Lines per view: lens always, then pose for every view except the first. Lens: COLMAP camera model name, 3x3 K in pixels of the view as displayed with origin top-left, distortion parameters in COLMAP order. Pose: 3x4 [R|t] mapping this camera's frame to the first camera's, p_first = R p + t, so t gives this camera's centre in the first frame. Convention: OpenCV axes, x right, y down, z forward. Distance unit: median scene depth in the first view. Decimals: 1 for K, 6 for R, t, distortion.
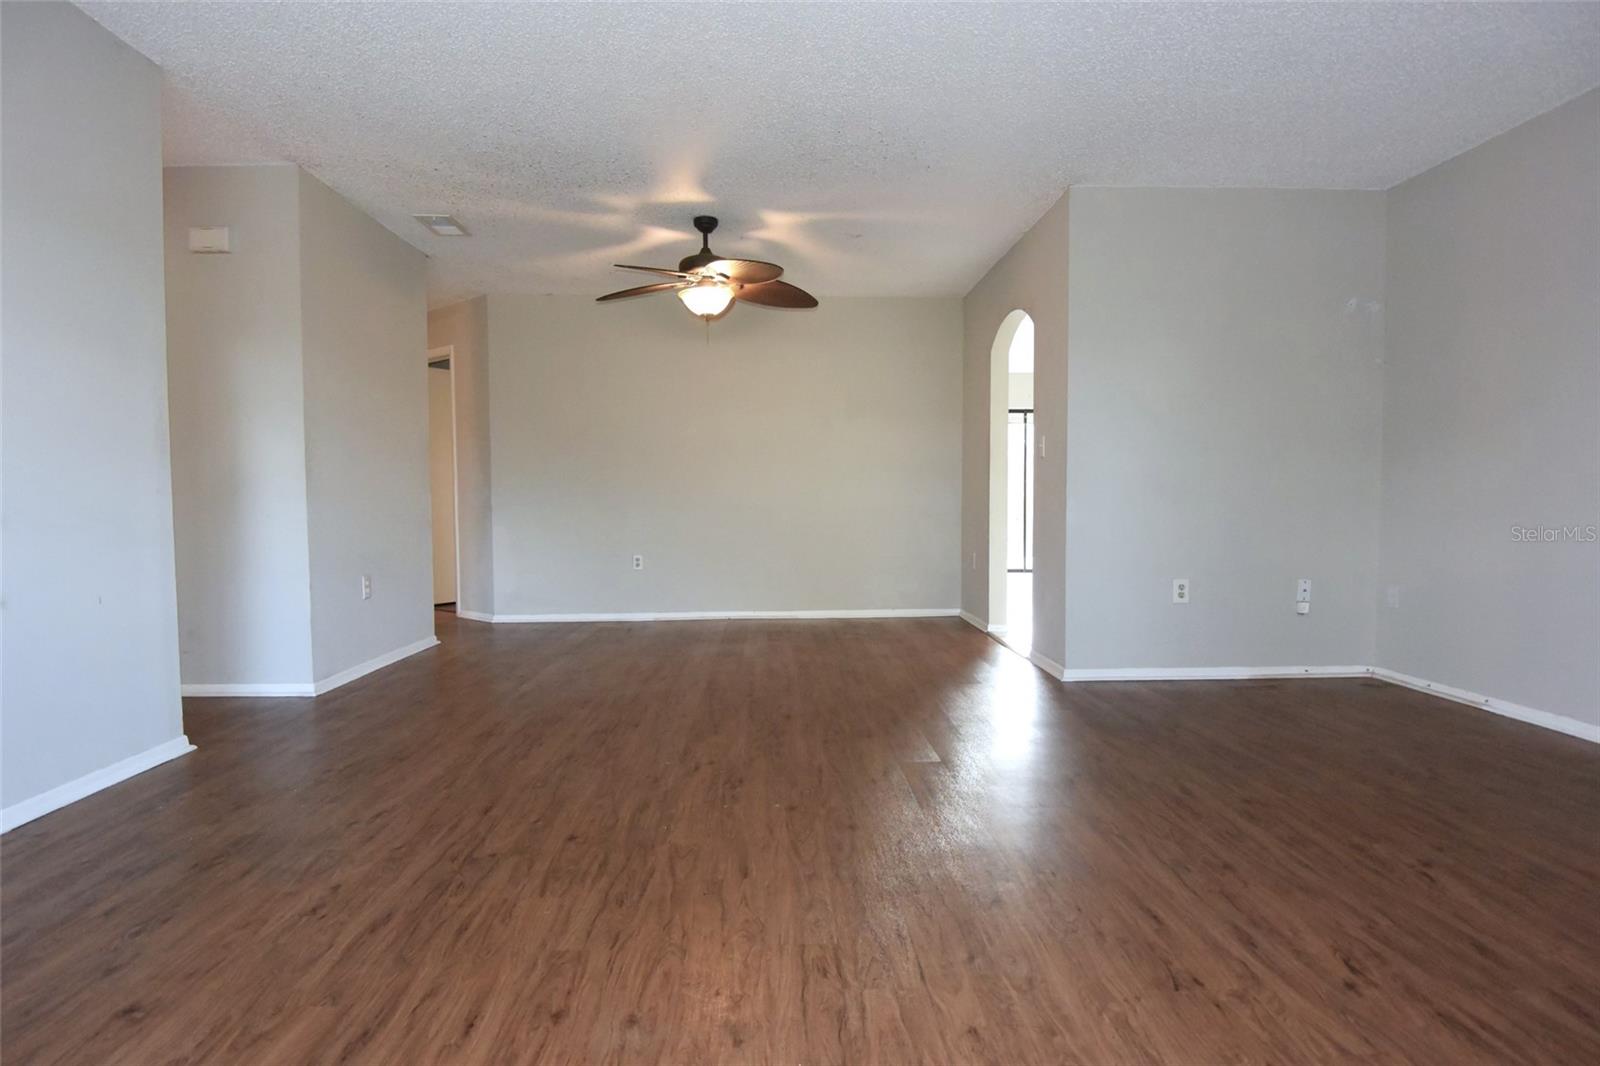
lens RADIAL K [[860.1, 0, 806.4], [0, 860.1, 536.6], [0, 0, 1]] dist [-0.002605, -0.026231]
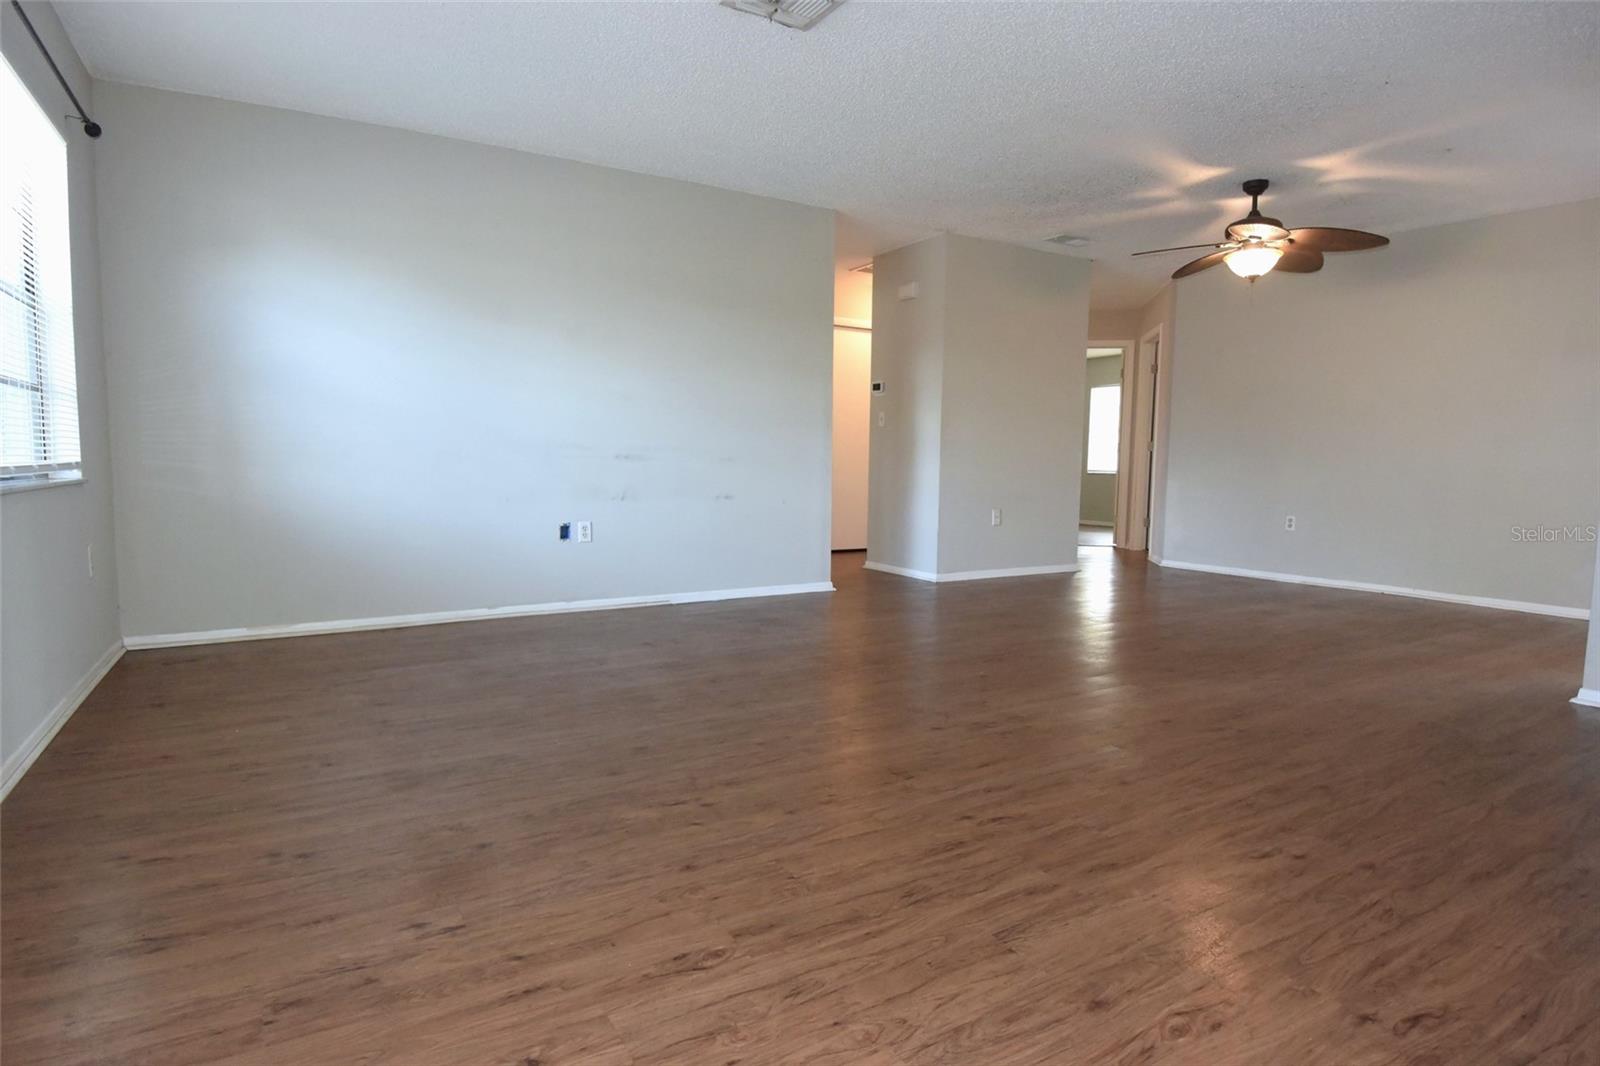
lens RADIAL K [[860.1, 0, 806.4], [0, 860.1, 536.6], [0, 0, 1]] dist [-0.002605, -0.026231]
pose [[0.474736, 0.087668, -0.875751, 0.655073], [-0.052605, 0.996074, 0.071196, 0.007185], [0.878555, 0.012270, 0.477484, 0.057745]]
